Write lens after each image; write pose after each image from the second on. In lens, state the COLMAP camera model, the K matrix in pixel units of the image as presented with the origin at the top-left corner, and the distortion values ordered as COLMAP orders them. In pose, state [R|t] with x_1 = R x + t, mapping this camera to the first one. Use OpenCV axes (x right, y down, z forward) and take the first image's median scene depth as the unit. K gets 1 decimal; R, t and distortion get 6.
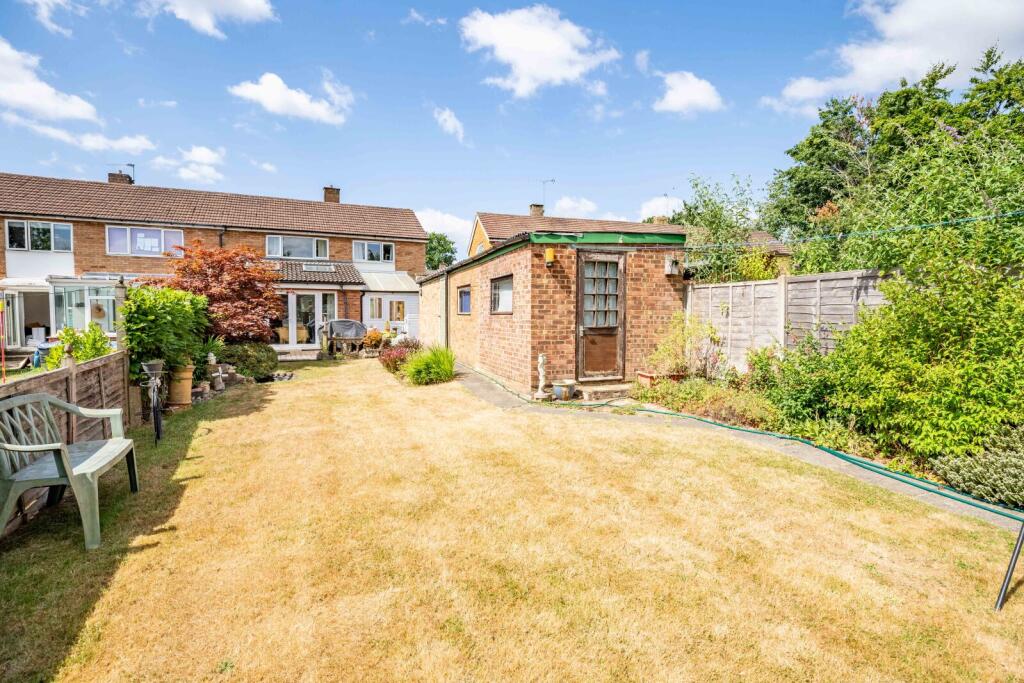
lens RADIAL K [[473.3, 0, 511.4], [0, 473.3, 337.1], [0, 0, 1]] dist [-0.027178, 0.000253]
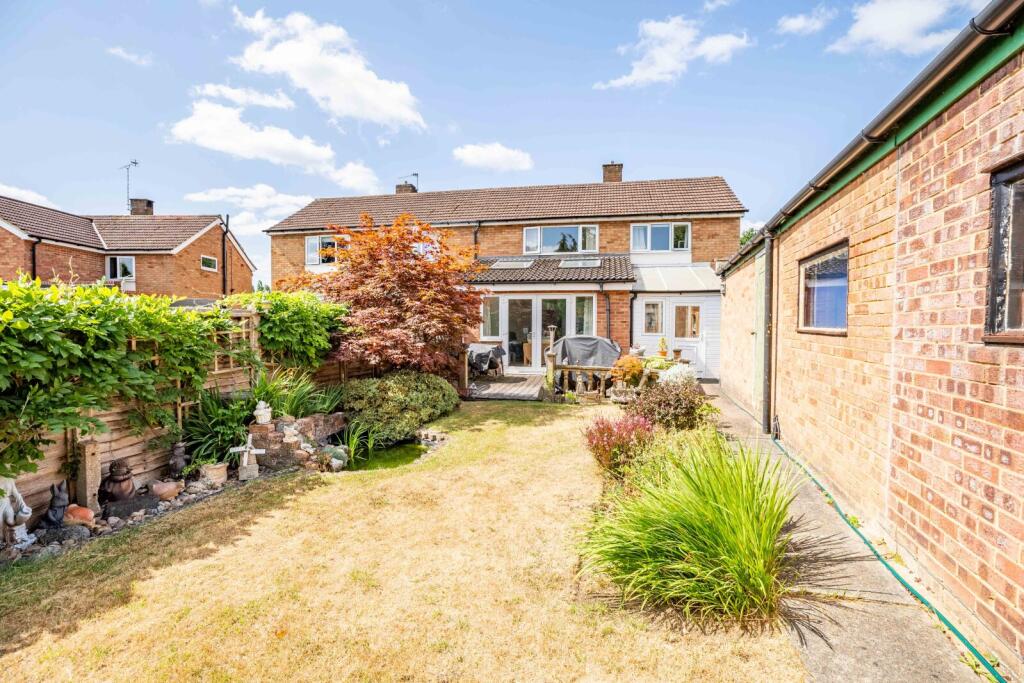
lens RADIAL K [[473.3, 0, 511.3], [0, 473.3, 334.5], [0, 0, 1]] dist [-0.027178, 0.000253]
pose [[0.793575, 0.015533, -0.608274, -0.043921], [-0.031010, 0.999407, -0.014935, -0.021681], [0.607682, 0.030715, 0.793586, 0.363525]]
